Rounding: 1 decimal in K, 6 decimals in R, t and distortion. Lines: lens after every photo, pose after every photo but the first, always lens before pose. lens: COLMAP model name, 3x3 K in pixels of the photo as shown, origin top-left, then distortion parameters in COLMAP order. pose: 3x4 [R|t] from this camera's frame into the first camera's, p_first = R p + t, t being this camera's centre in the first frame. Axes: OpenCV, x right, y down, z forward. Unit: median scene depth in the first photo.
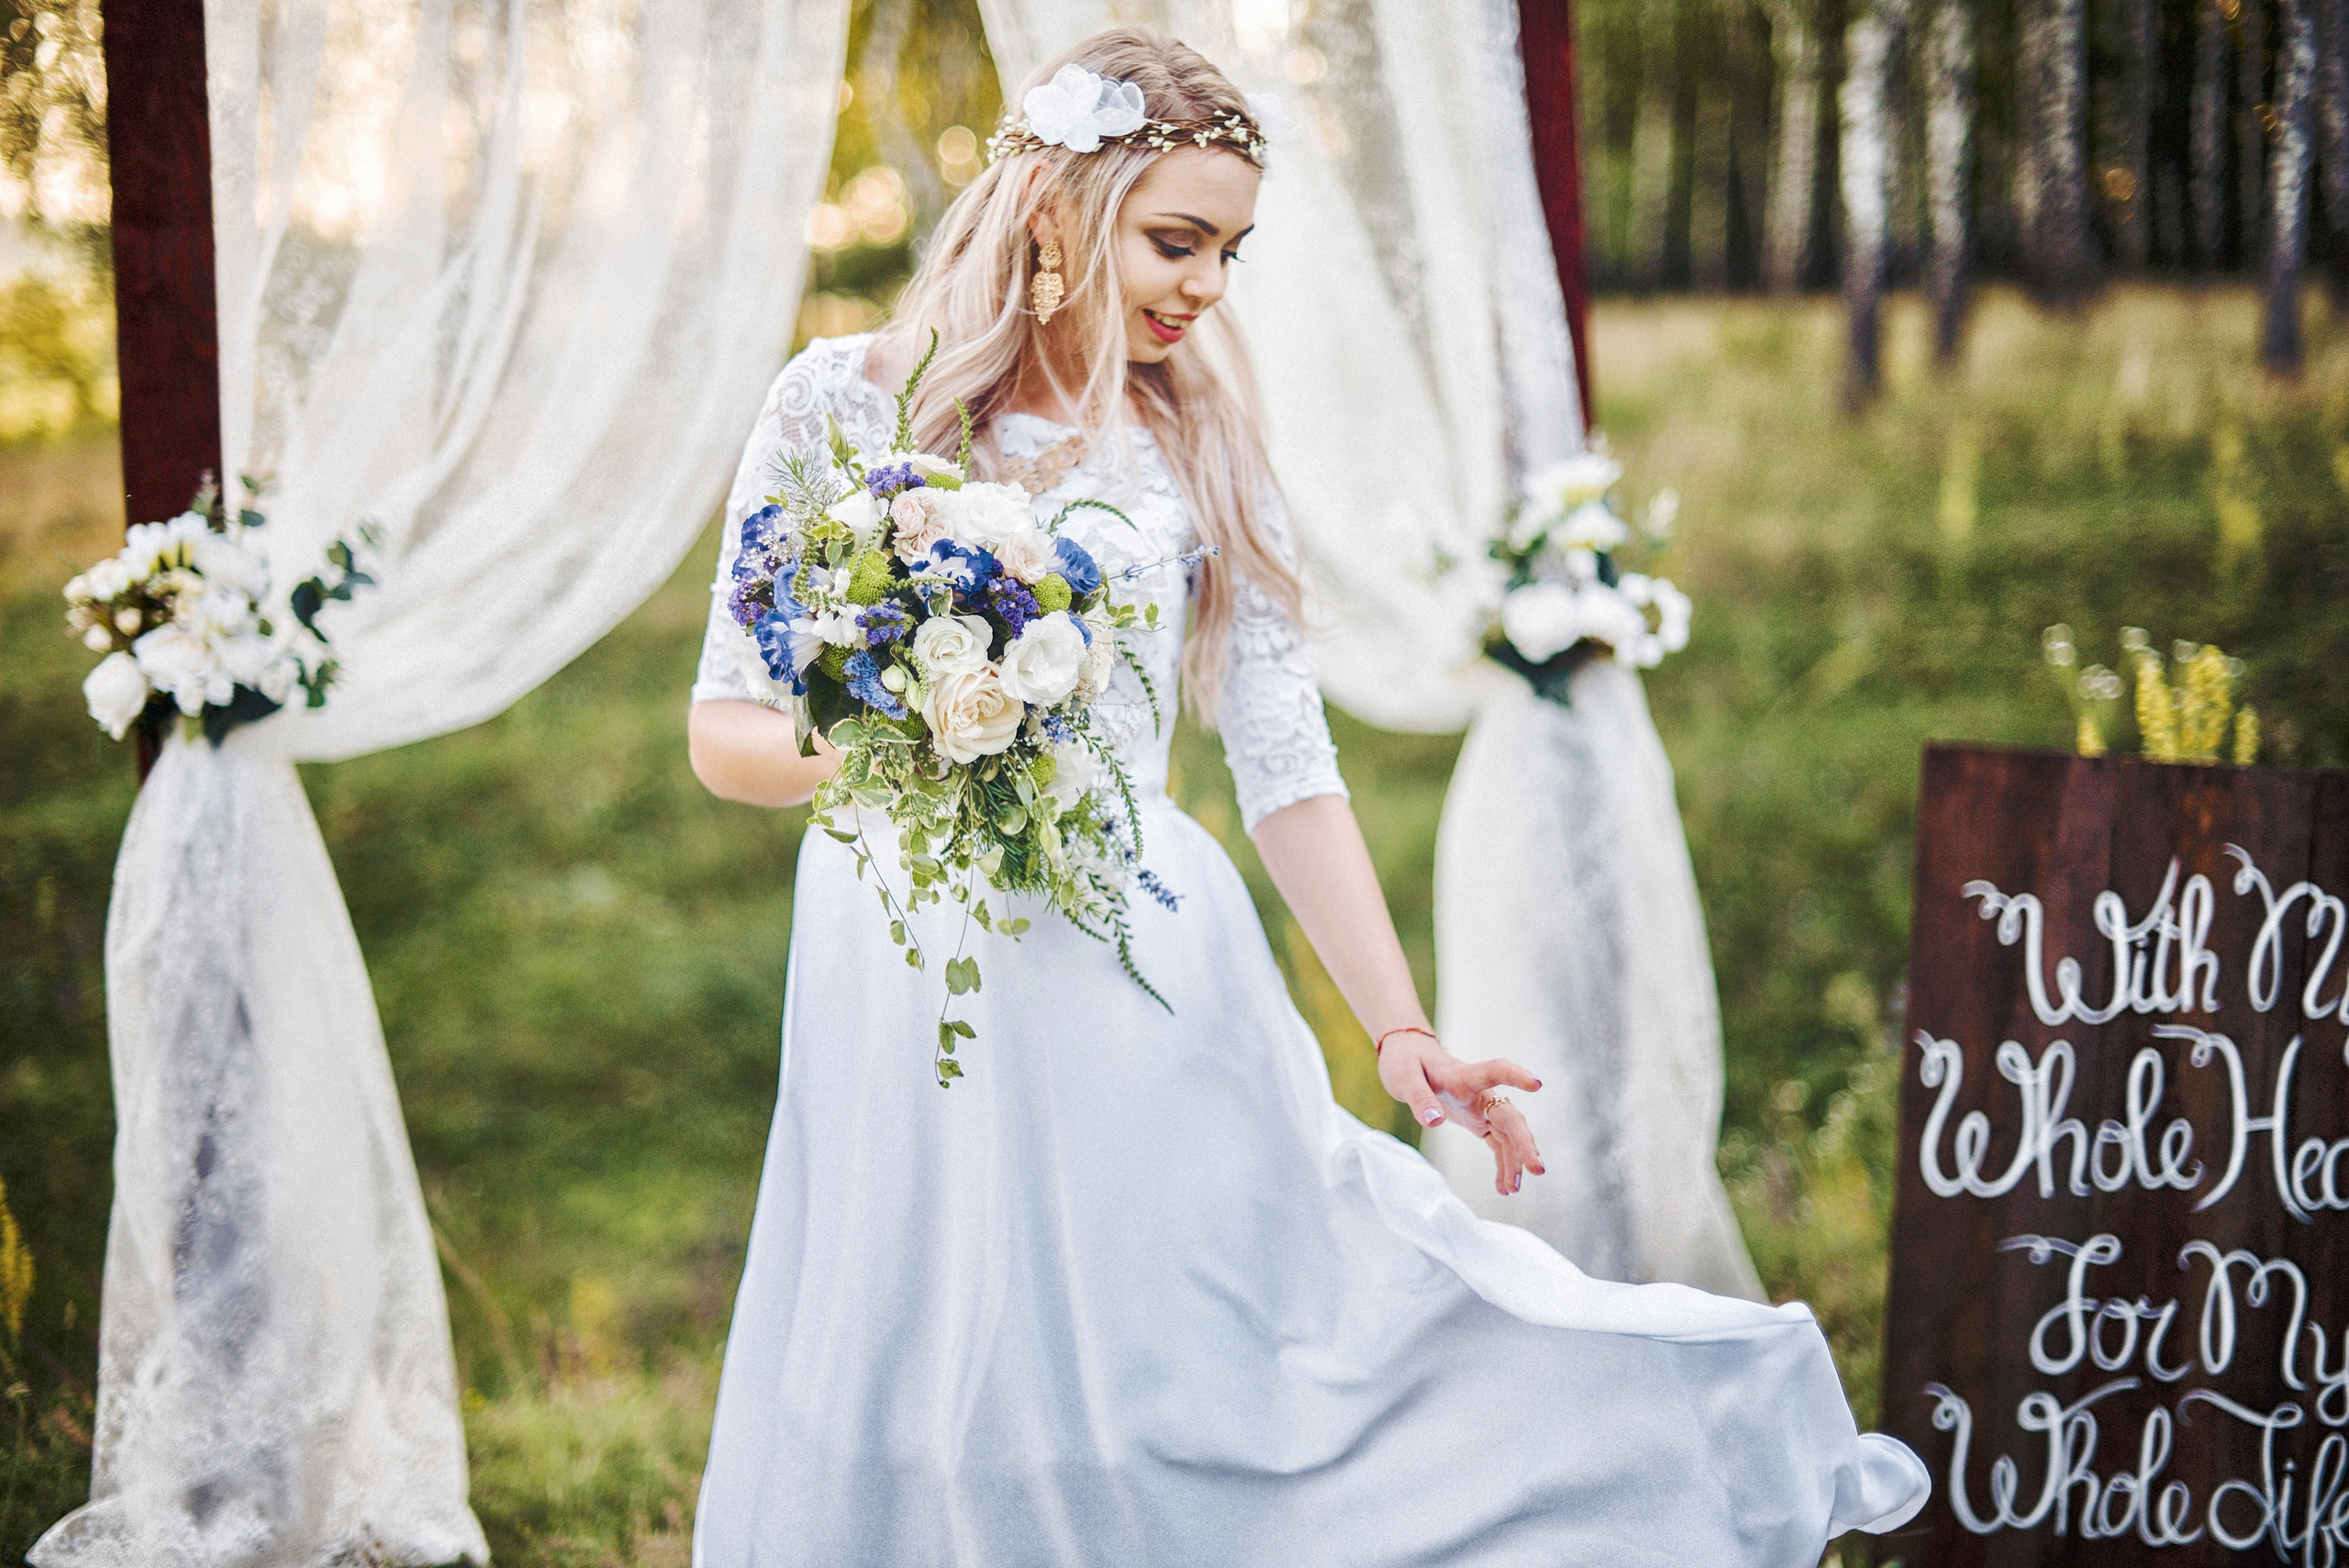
lens RADIAL K [[3338.0, 0, 1175.3], [0, 3338.0, 736.1], [0, 0, 1]] dist [-0.114898, 0.046065]
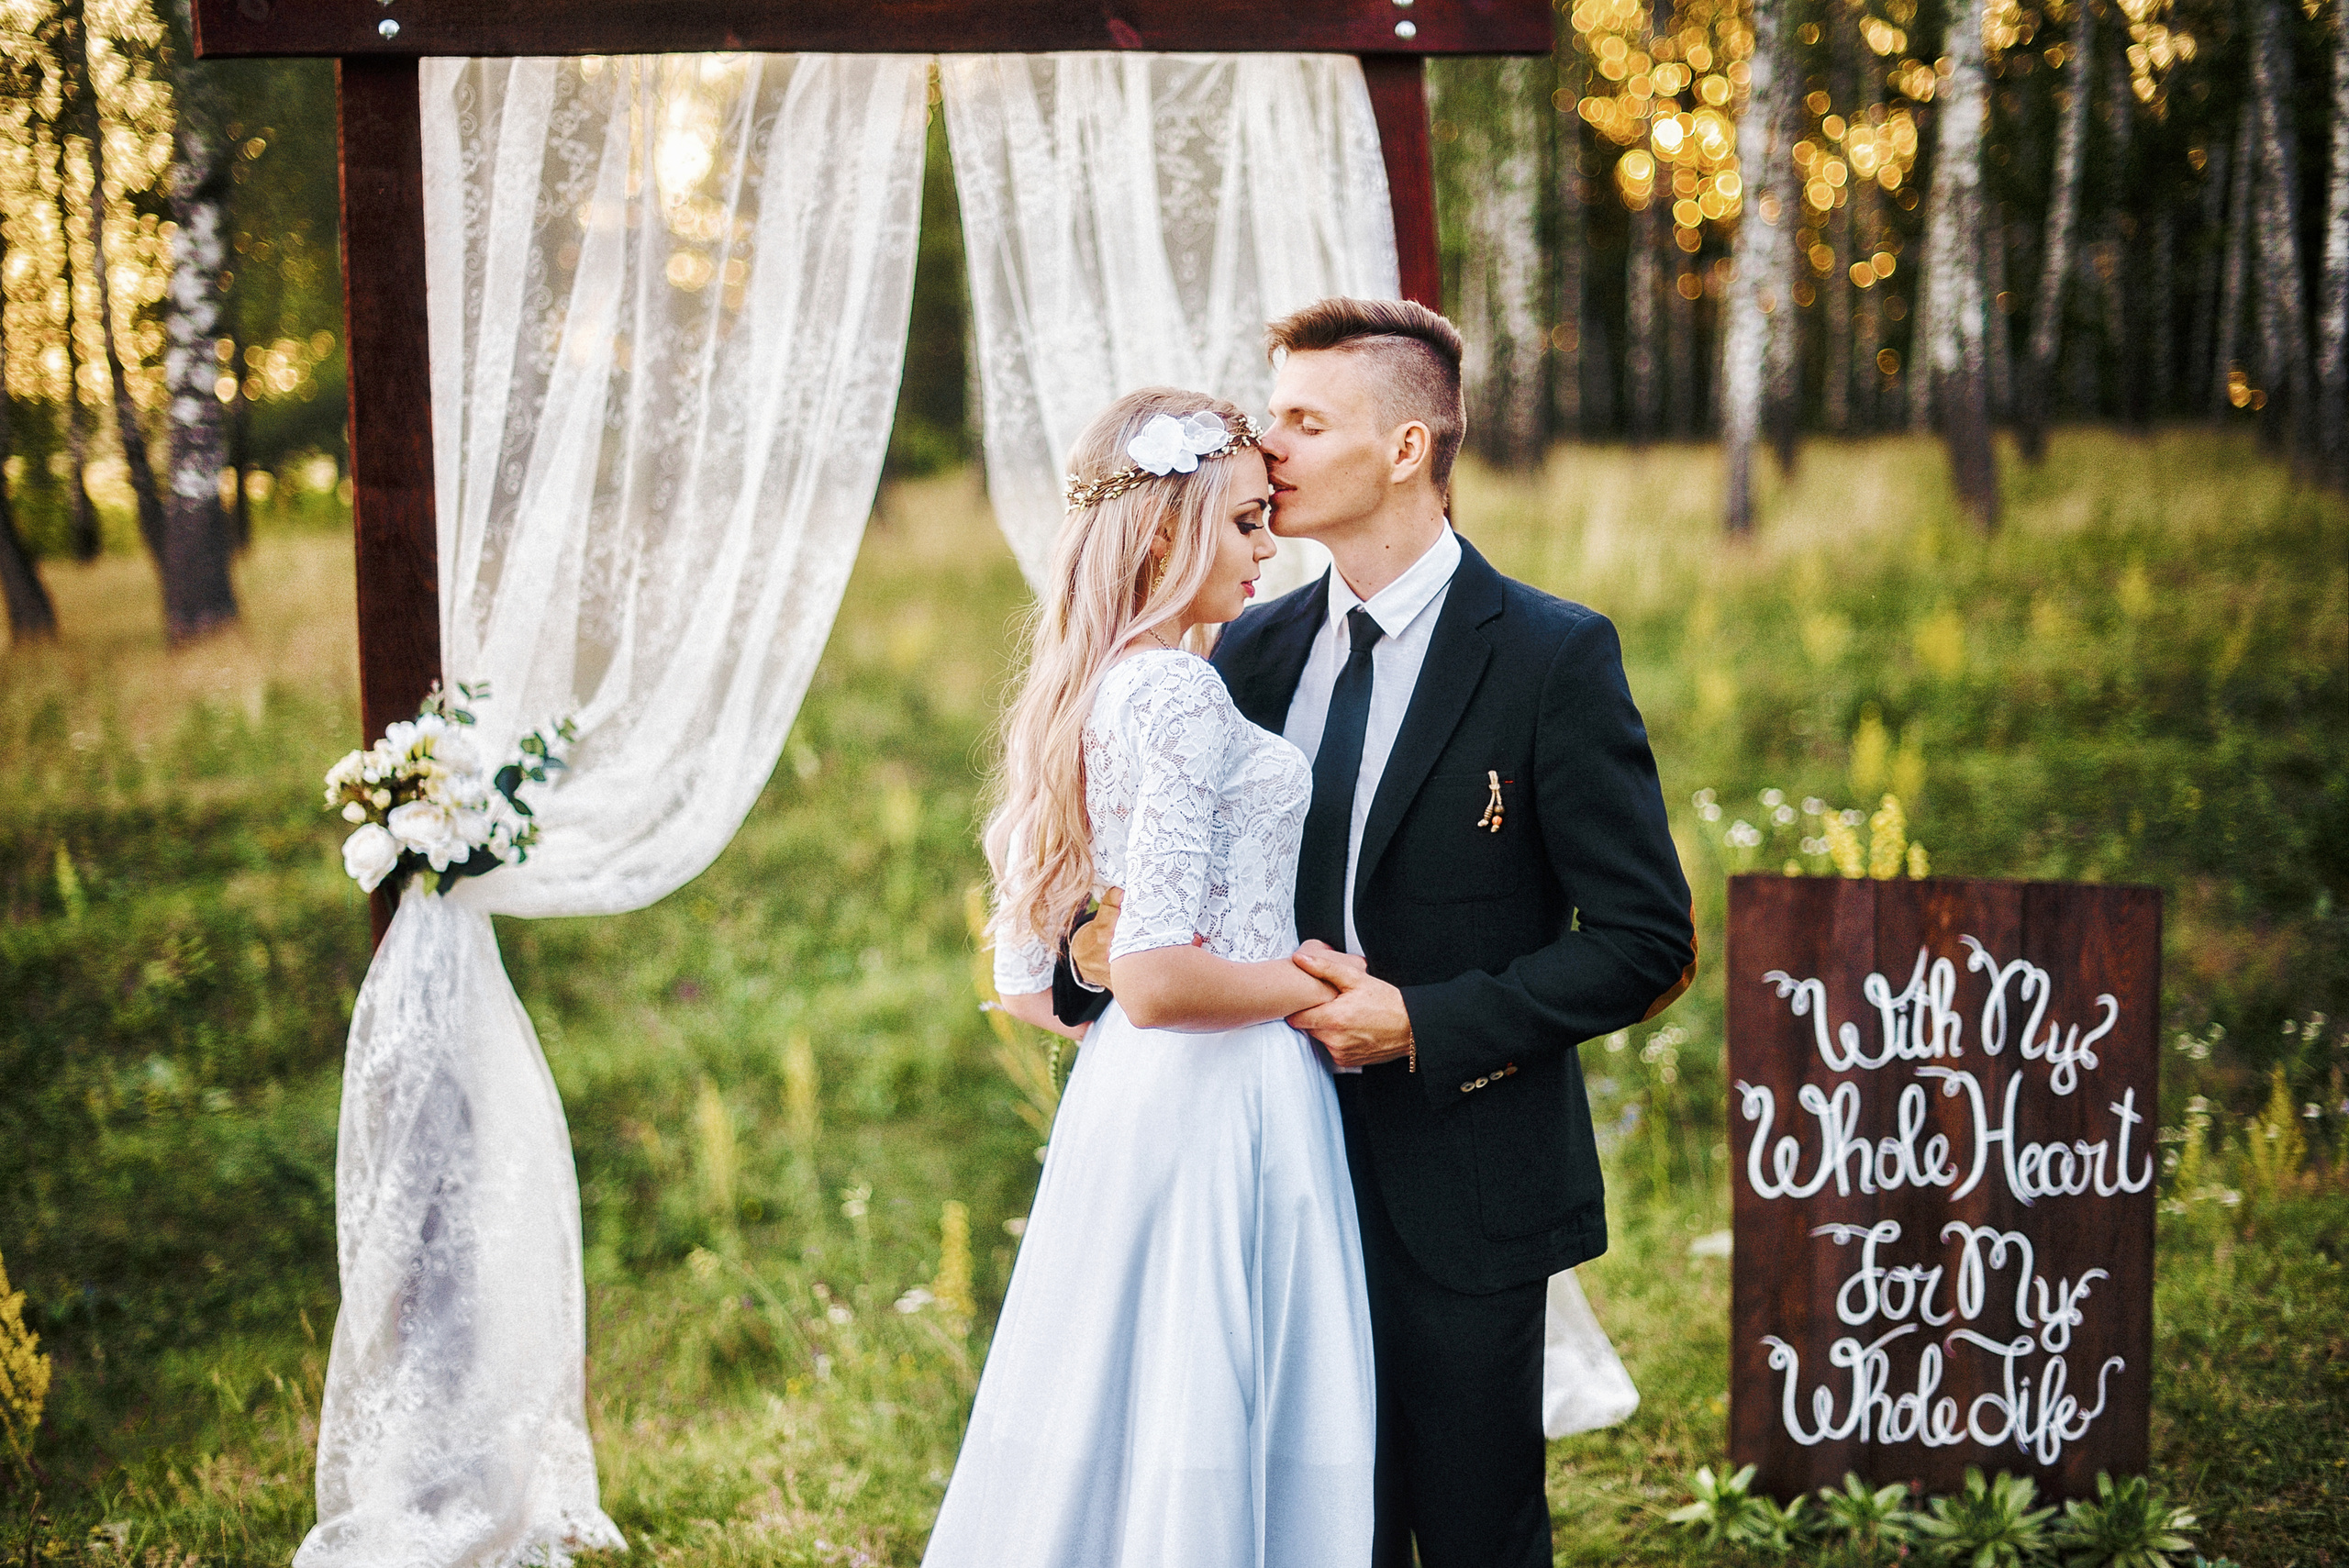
lens RADIAL K [[3377.3, 0, 1174.5], [0, 3377.3, 784.0], [0, 0, 1]] dist [-0.006667, -0.451982]
pose [[0.985034, -0.015016, 0.171706, -0.248356], [0.021498, 0.999122, -0.035951, 0.012951], [-0.171016, 0.039105, 0.984492, -0.338590]]
